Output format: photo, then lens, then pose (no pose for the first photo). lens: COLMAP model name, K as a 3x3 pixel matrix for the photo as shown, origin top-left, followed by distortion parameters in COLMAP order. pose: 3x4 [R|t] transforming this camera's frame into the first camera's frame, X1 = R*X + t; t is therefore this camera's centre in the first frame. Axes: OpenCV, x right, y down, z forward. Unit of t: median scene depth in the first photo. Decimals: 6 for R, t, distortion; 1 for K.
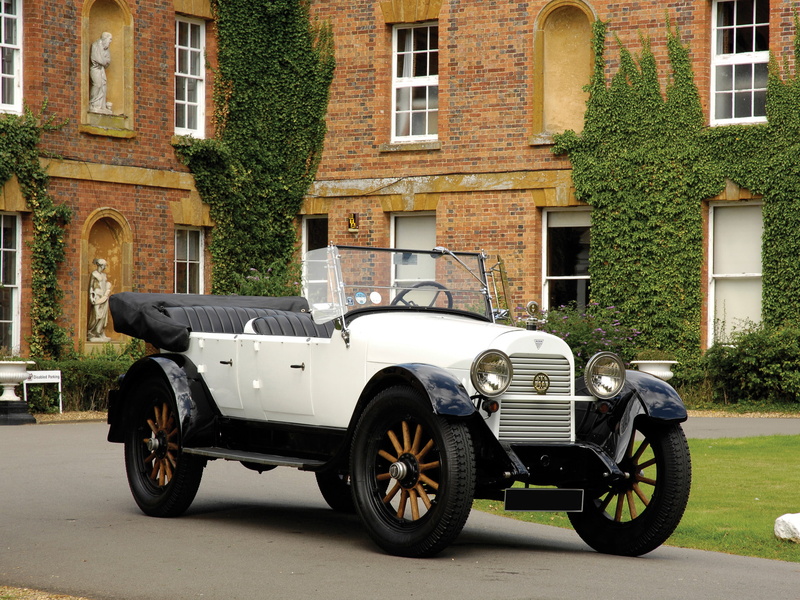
lens RADIAL K [[2243.5, 0, 395.6], [0, 2243.5, 300.6], [0, 0, 1]] dist [0.272570, 0.000000]
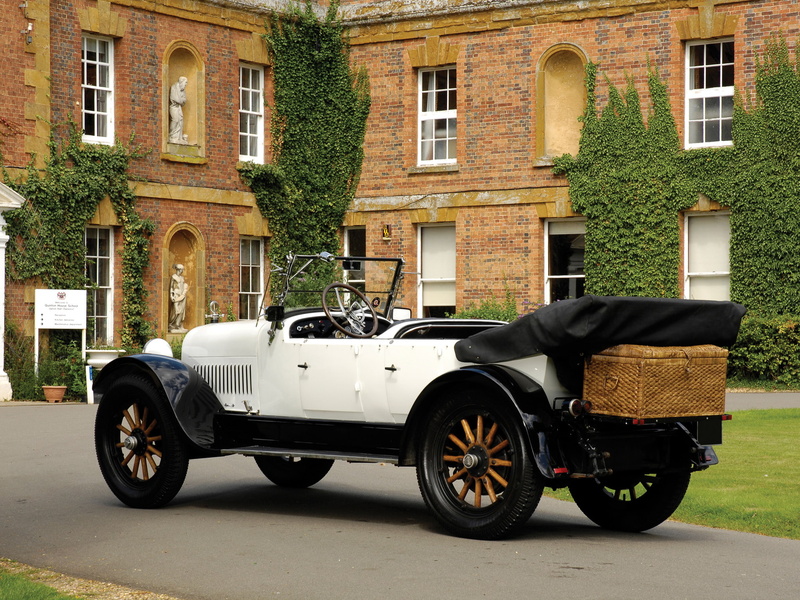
lens RADIAL K [[2243.5, 0, 403.2], [0, 2243.5, 300.1], [0, 0, 1]] dist [0.272570, 0.000000]
pose [[0.999511, -0.007600, -0.030318, 0.025731], [0.007517, 0.999968, -0.002846, 0.005094], [0.030339, 0.002617, 0.999536, -0.202102]]
